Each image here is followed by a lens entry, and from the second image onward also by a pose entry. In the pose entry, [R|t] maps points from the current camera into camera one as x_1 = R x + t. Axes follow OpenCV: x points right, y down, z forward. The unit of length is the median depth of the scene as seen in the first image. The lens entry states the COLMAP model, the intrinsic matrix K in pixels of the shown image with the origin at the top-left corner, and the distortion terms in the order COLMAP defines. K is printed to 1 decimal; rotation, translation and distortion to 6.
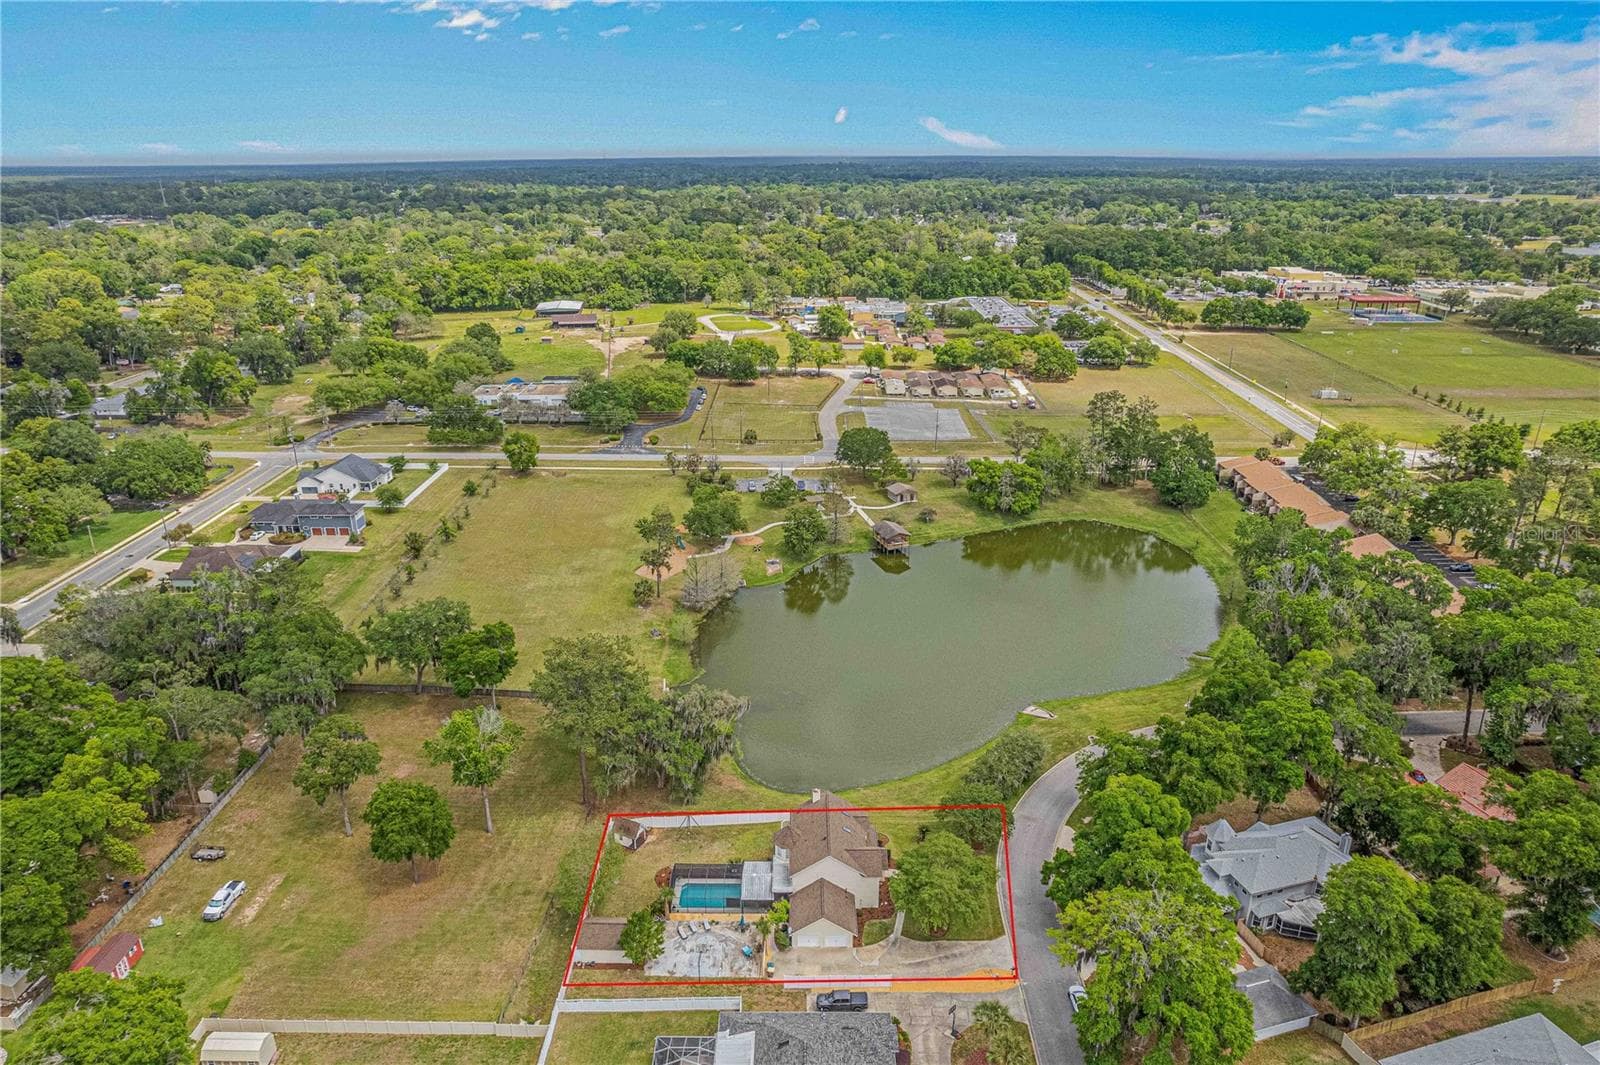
lens RADIAL K [[1025.3, 0, 800.0], [0, 1025.3, 532.5], [0, 0, 1]] dist [-0.086461, 0.082605]
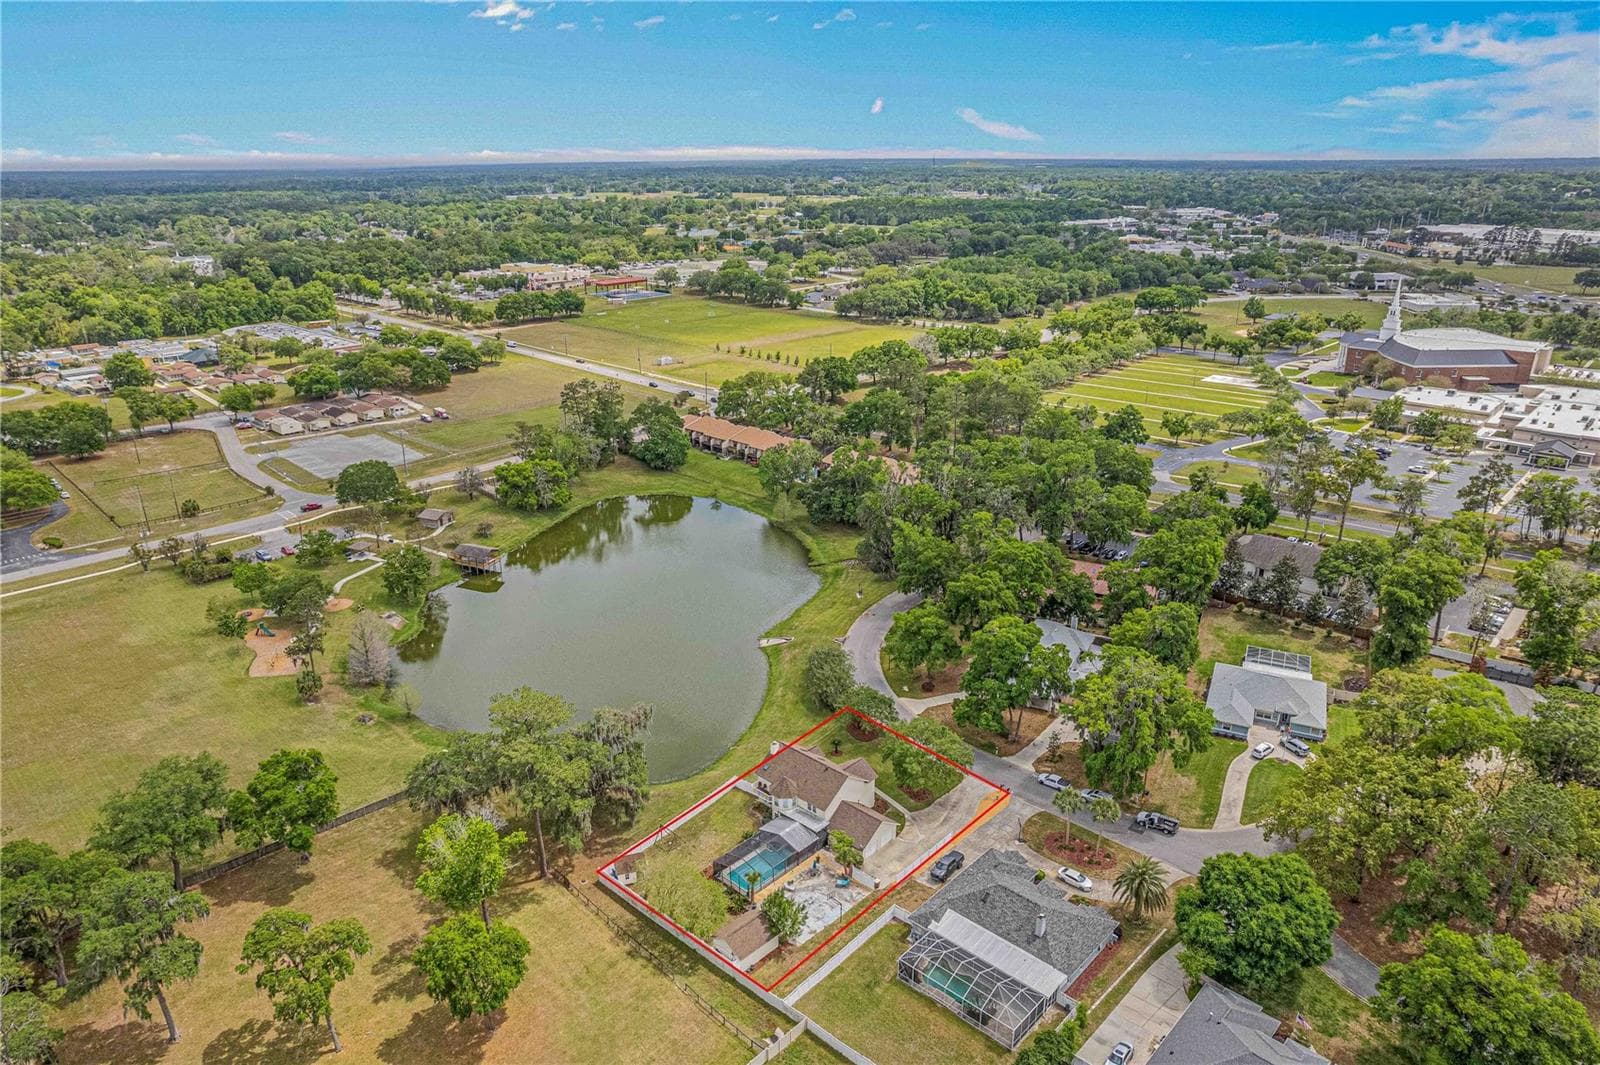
lens RADIAL K [[1025.6, 0, 800.0], [0, 1025.6, 532.5], [0, 0, 1]] dist [-0.019496, 0.000935]
pose [[0.696317, -0.255459, 0.670733, -0.257487], [0.263866, 0.960184, 0.091769, -0.019868], [-0.667471, 0.113083, 0.735999, 0.067837]]
